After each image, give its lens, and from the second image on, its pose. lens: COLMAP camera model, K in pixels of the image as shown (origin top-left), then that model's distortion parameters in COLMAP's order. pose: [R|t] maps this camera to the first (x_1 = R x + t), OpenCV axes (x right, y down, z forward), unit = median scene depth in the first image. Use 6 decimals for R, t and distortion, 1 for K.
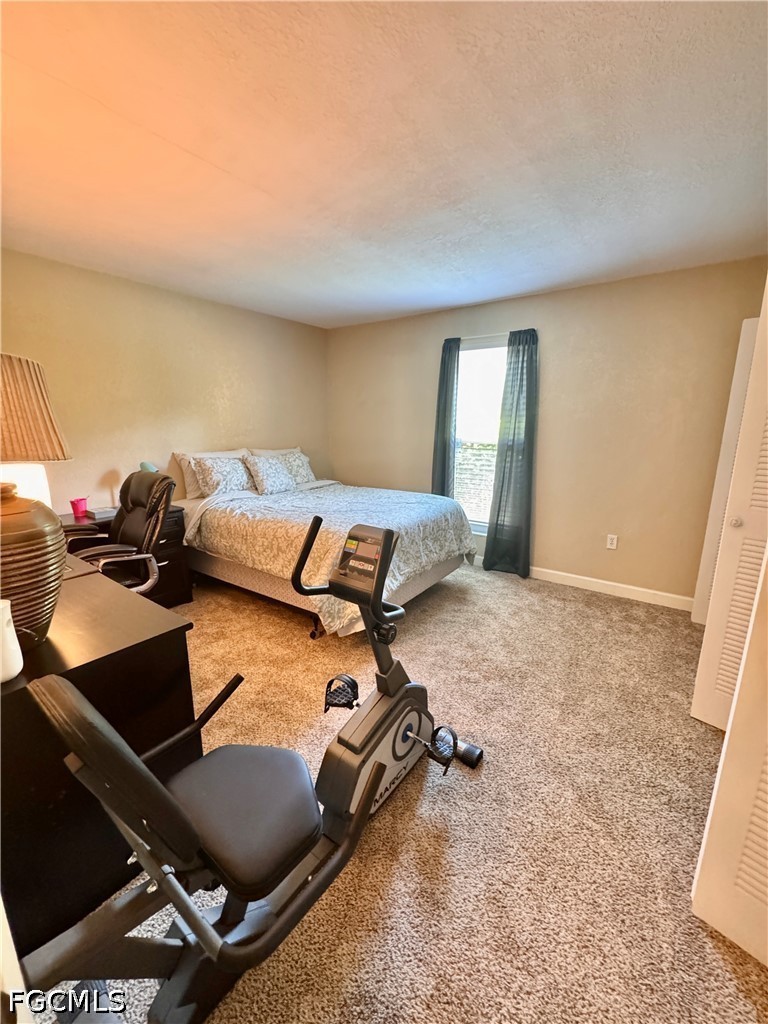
lens RADIAL K [[408.7, 0, 383.6], [0, 408.7, 512.8], [0, 0, 1]] dist [0.000012, 0.000199]
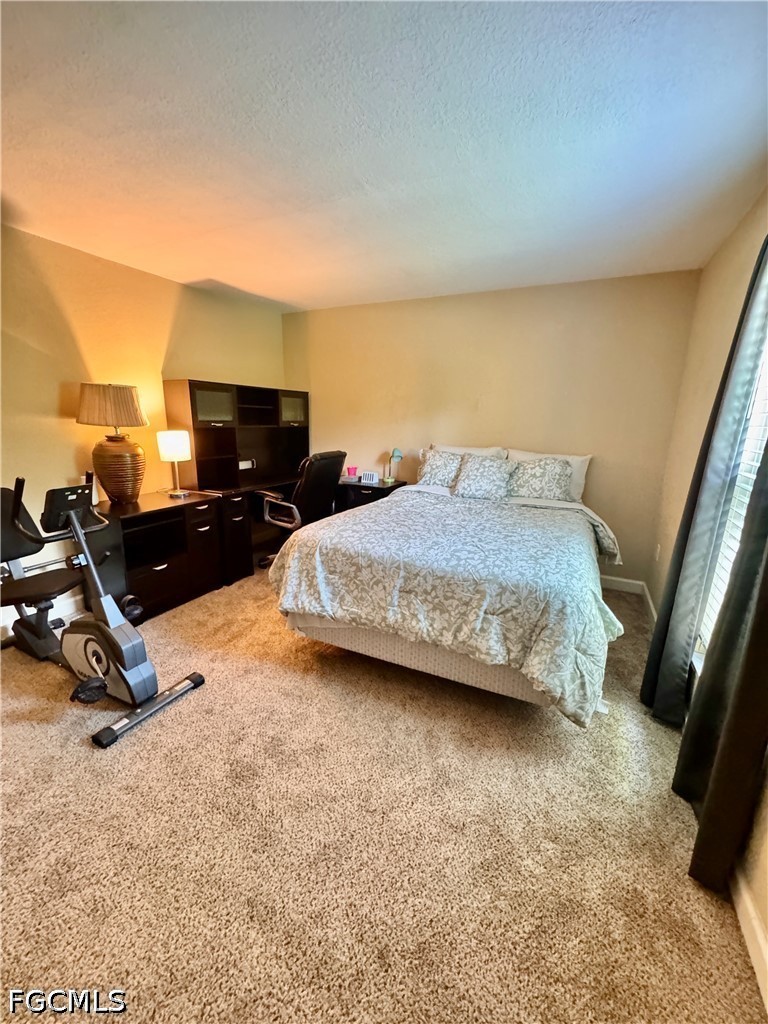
lens RADIAL K [[408.7, 0, 383.9], [0, 408.7, 516.5], [0, 0, 1]] dist [0.000012, 0.000199]
pose [[0.187438, 0.242332, -0.951915, 0.732418], [-0.240750, 0.950867, 0.194659, -0.182242], [0.952316, 0.192687, 0.236570, 0.815053]]
